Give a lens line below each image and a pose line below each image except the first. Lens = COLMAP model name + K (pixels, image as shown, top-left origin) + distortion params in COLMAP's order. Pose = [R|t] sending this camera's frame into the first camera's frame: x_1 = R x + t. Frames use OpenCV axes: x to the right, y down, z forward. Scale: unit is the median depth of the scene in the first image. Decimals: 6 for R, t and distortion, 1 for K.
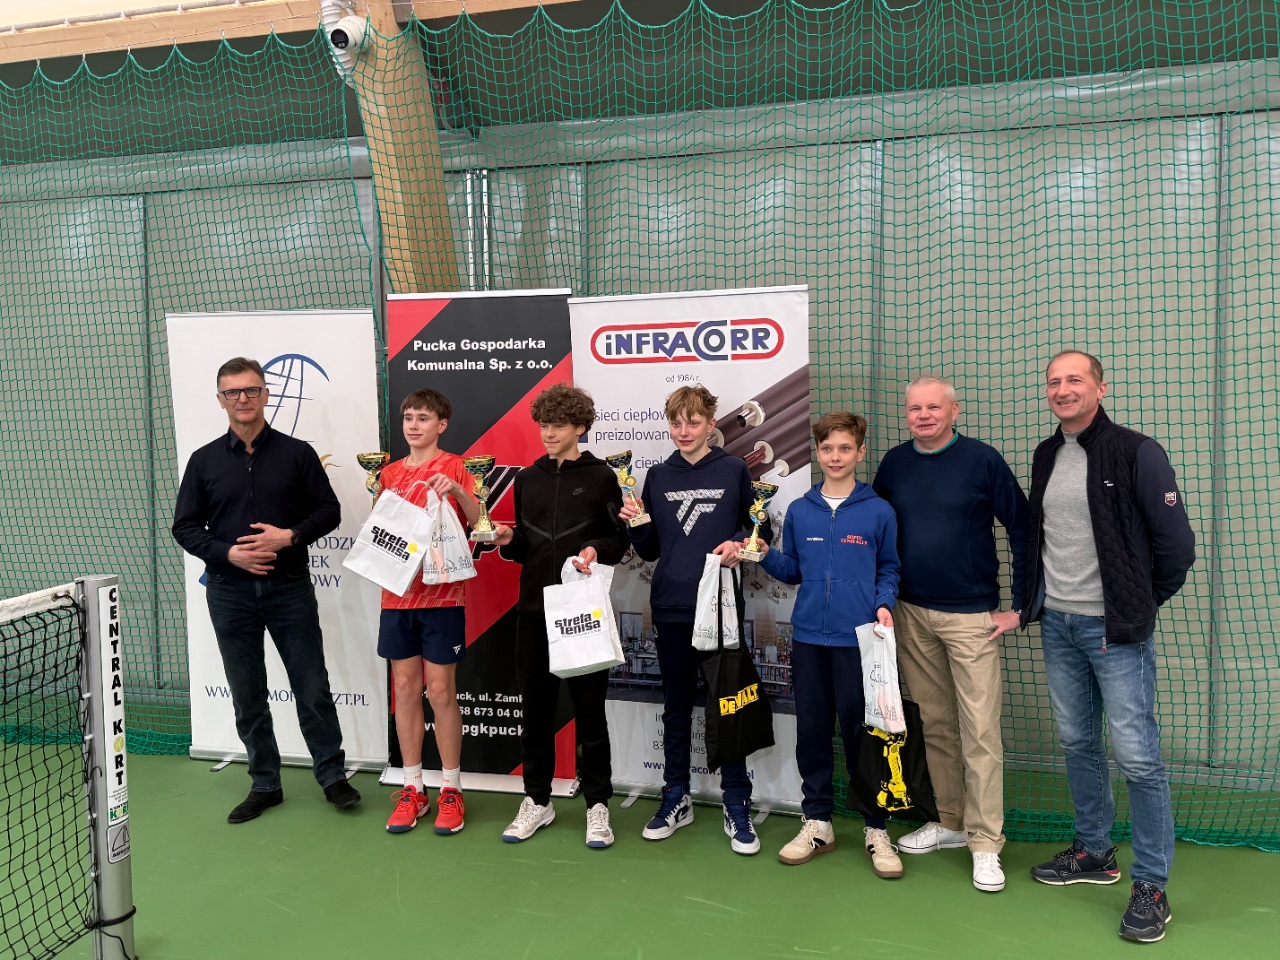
lens RADIAL K [[1162.3, 0, 637.6], [0, 1162.3, 486.9], [0, 0, 1]] dist [0.129954, -0.319420]
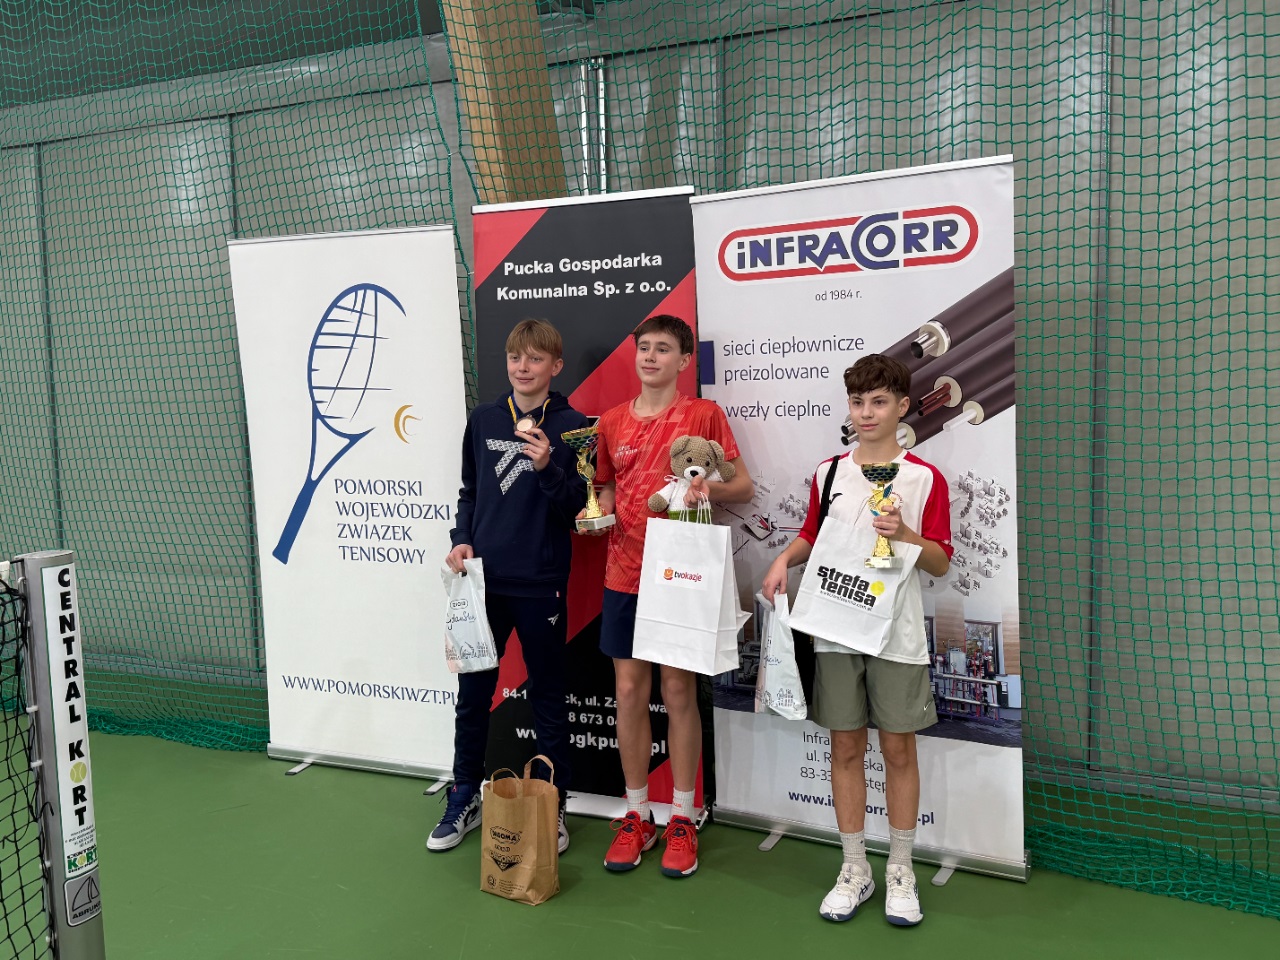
lens RADIAL K [[1162.3, 0, 637.6], [0, 1162.3, 486.9], [0, 0, 1]] dist [0.129954, -0.319420]
pose [[0.989108, 0.000765, -0.147189, 0.022233], [0.002963, 0.999680, 0.025106, 0.011631], [0.147162, -0.025268, 0.988790, 0.228570]]
